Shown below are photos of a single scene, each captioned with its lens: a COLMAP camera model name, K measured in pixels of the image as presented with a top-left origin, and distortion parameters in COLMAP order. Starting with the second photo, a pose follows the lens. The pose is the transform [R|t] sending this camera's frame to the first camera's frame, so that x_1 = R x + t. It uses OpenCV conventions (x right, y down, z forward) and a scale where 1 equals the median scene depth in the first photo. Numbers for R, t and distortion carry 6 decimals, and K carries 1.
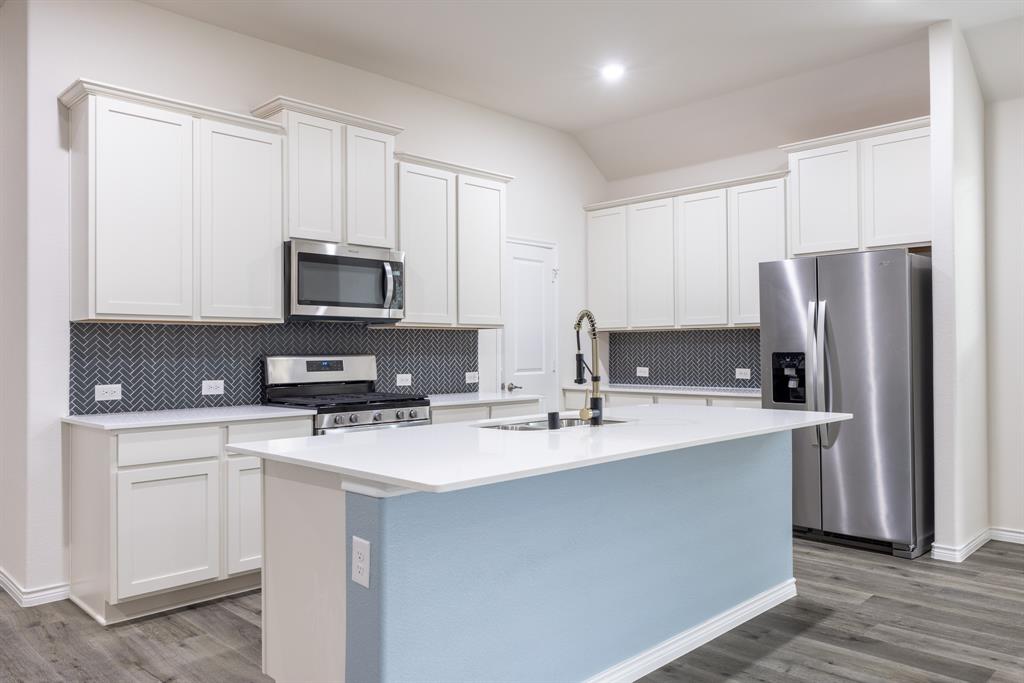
lens RADIAL K [[740.1, 0, 502.3], [0, 740.1, 348.9], [0, 0, 1]] dist [-0.008213, -0.001906]
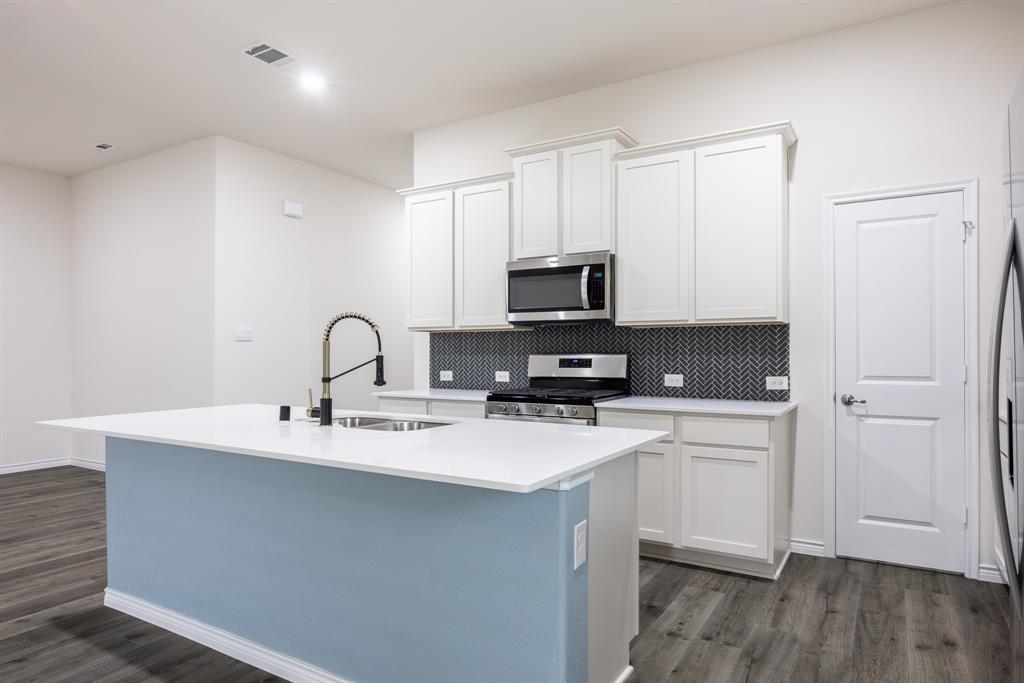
lens RADIAL K [[621.7, 0, 515.5], [0, 621.7, 356.3], [0, 0, 1]] dist [-0.000082, 0.004915]
pose [[0.247749, 0.014598, -0.968714, 0.681240], [0.004166, 0.999861, 0.016133, -0.003497], [0.968815, -0.008032, 0.247654, 0.686123]]
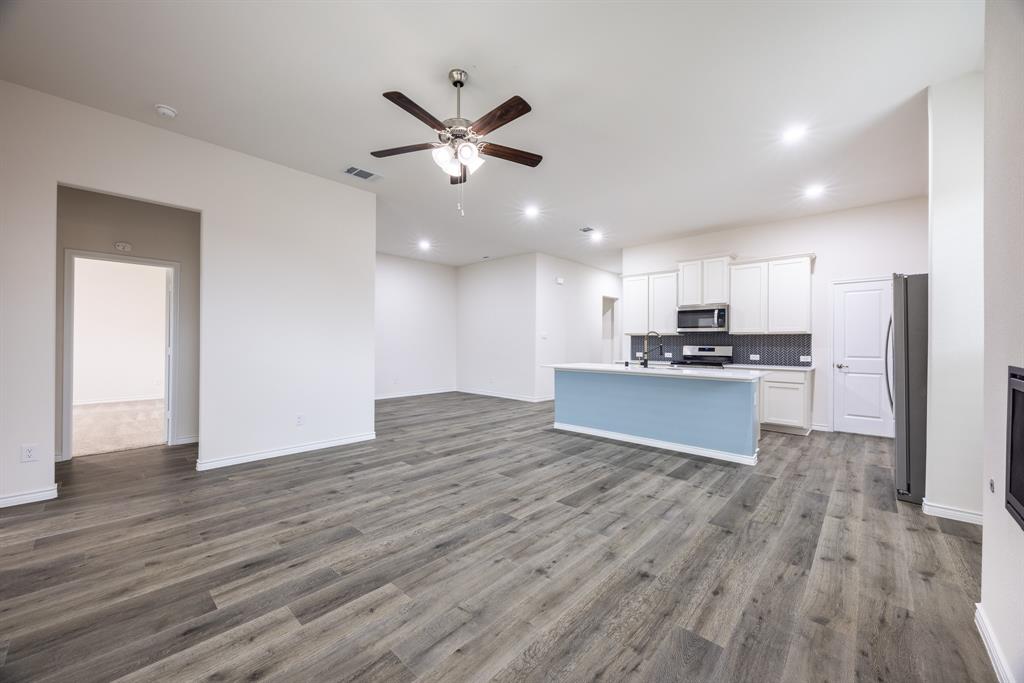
lens RADIAL K [[389.6, 0, 511.1], [0, 389.6, 343.1], [0, 0, 1]] dist [-0.005095, 0.001801]
pose [[0.042866, 0.007881, -0.999050, 1.166513], [-0.003652, 0.999963, 0.007731, -0.008902], [0.999074, 0.003317, 0.042894, 0.232890]]
